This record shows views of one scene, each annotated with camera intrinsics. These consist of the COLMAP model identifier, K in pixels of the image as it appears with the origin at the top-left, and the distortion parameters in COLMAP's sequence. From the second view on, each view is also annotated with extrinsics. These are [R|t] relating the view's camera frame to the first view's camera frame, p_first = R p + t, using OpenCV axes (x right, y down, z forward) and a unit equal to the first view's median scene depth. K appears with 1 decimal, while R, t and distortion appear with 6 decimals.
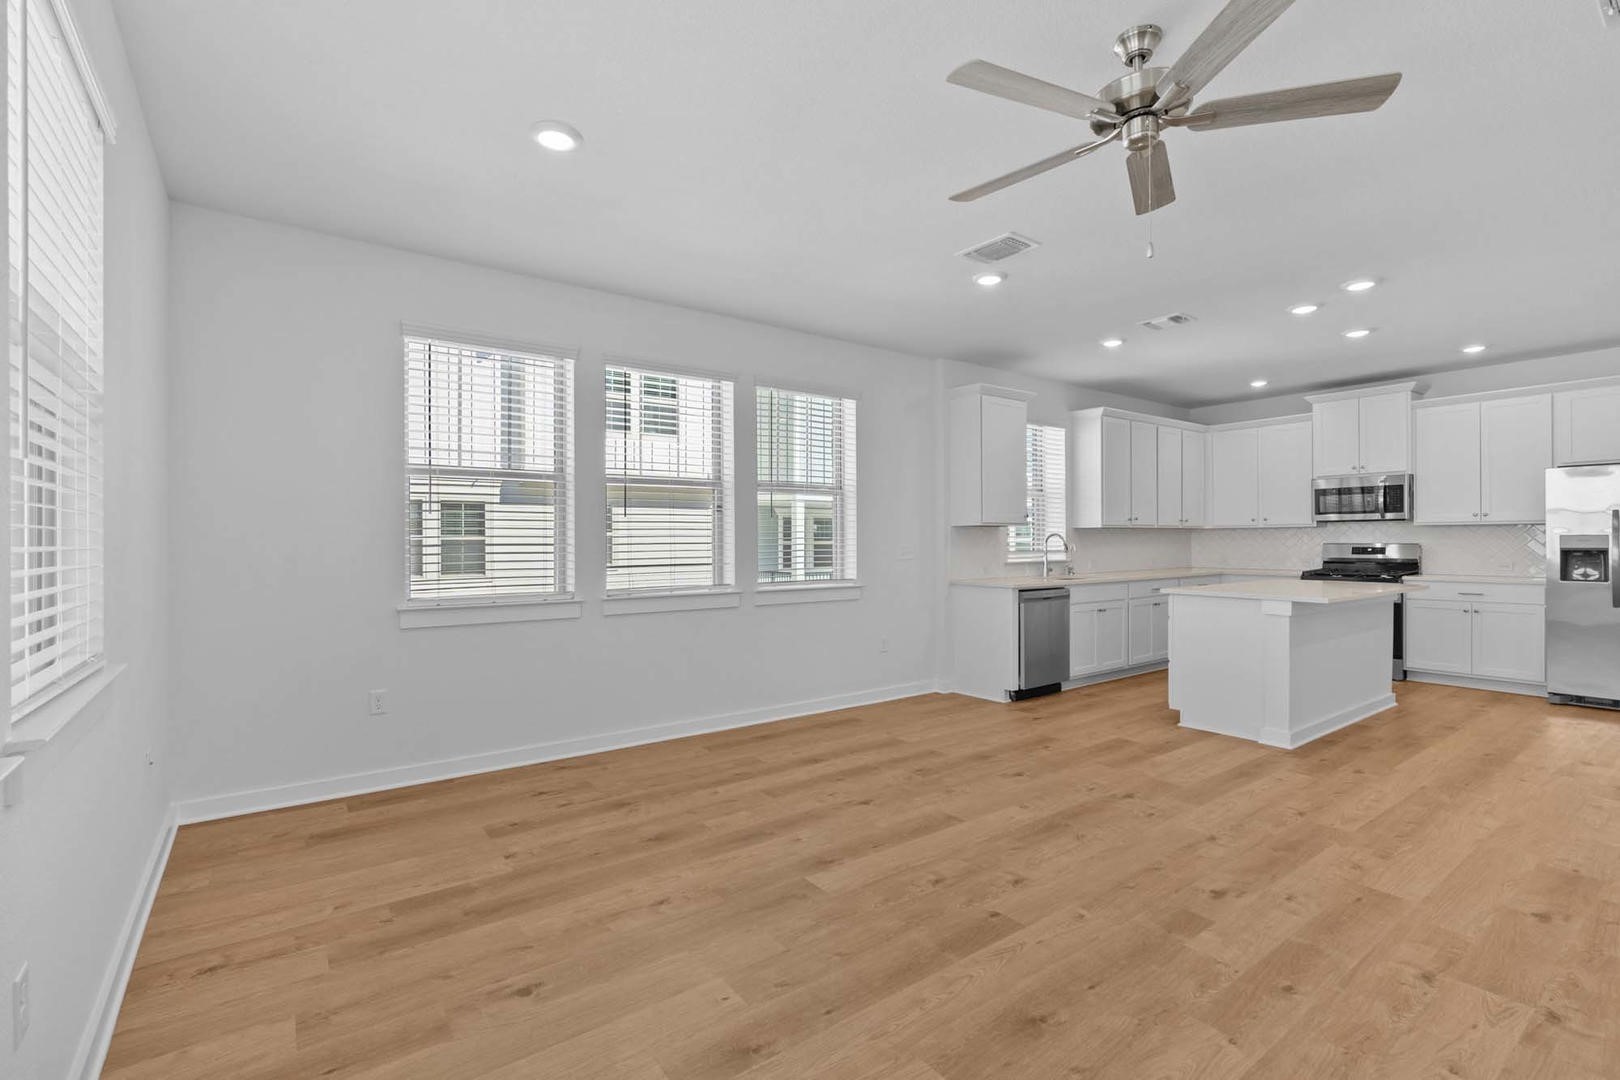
lens RADIAL K [[732.3, 0, 802.8], [0, 732.3, 539.0], [0, 0, 1]] dist [-0.007306, 0.003504]
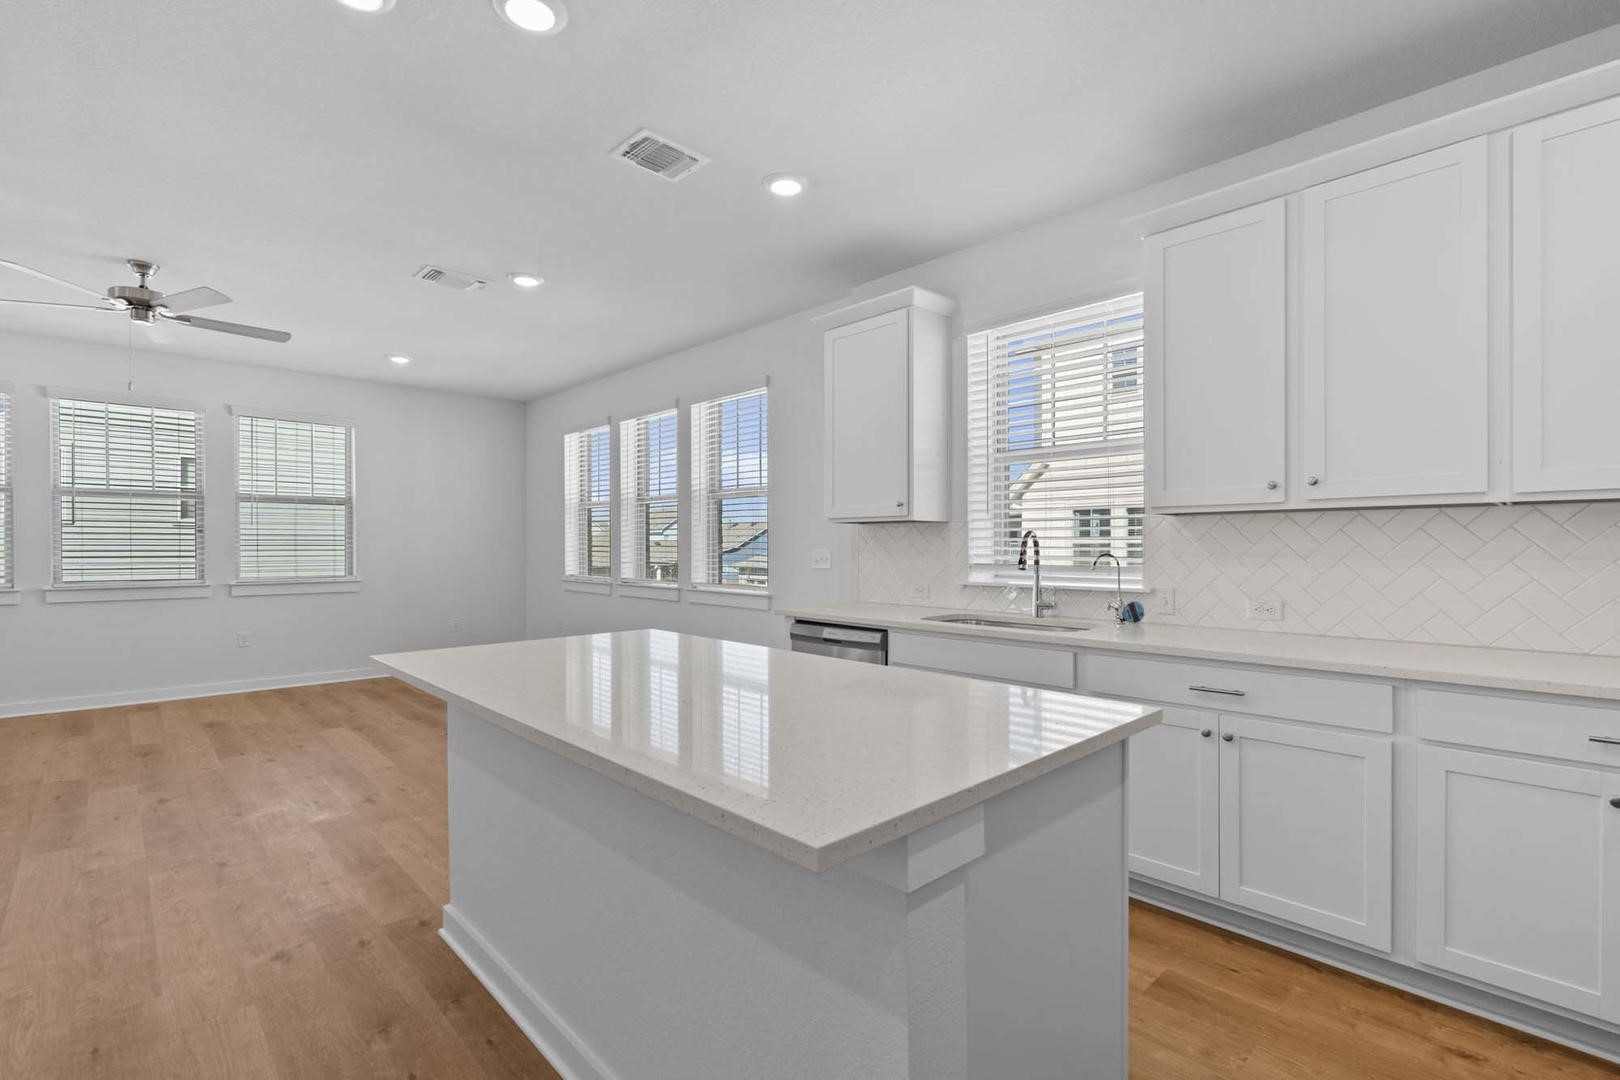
lens RADIAL K [[732.3, 0, 814.2], [0, 732.3, 550.9], [0, 0, 1]] dist [-0.007306, 0.003504]
pose [[0.135591, 0.010506, -0.990709, 1.695195], [-0.000796, 0.999945, 0.010495, -0.000569], [0.990765, -0.000634, 0.135592, 1.644534]]
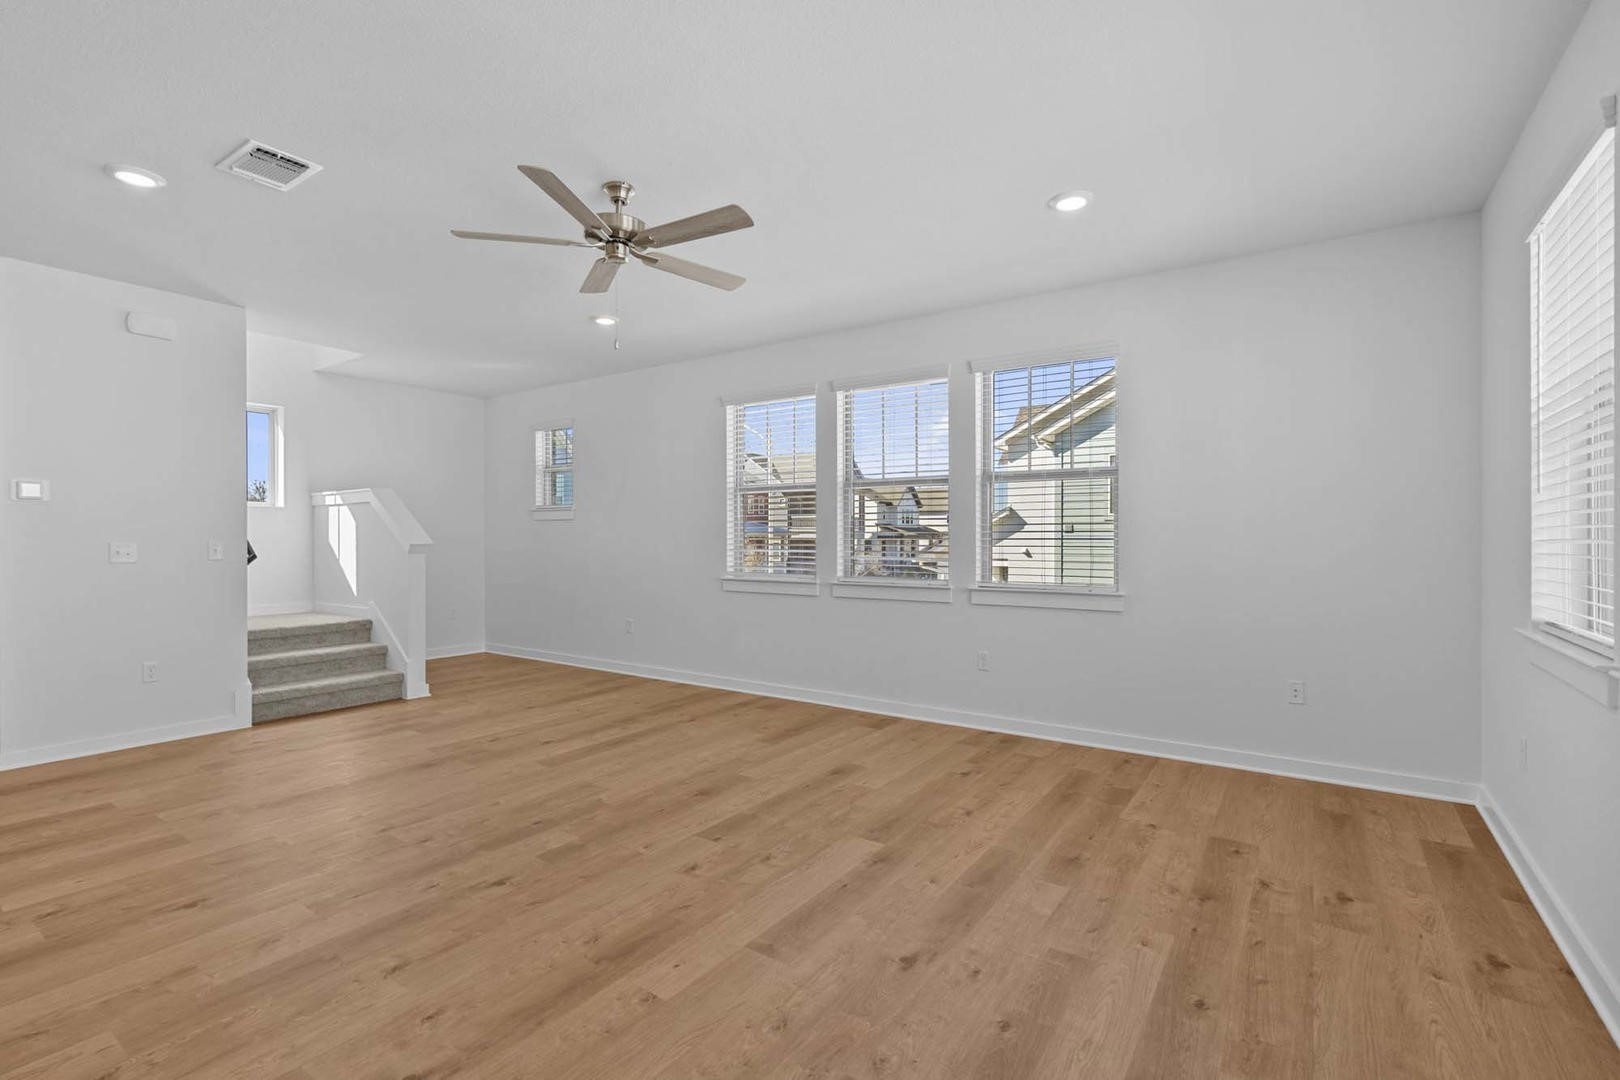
lens RADIAL K [[732.3, 0, 803.1], [0, 732.3, 539.1], [0, 0, 1]] dist [-0.007306, 0.003504]
pose [[-0.946801, 0.003429, -0.321801, 0.400398], [0.004048, 0.999991, -0.001253, 0.006915], [0.321794, -0.002489, -0.946807, 1.705962]]
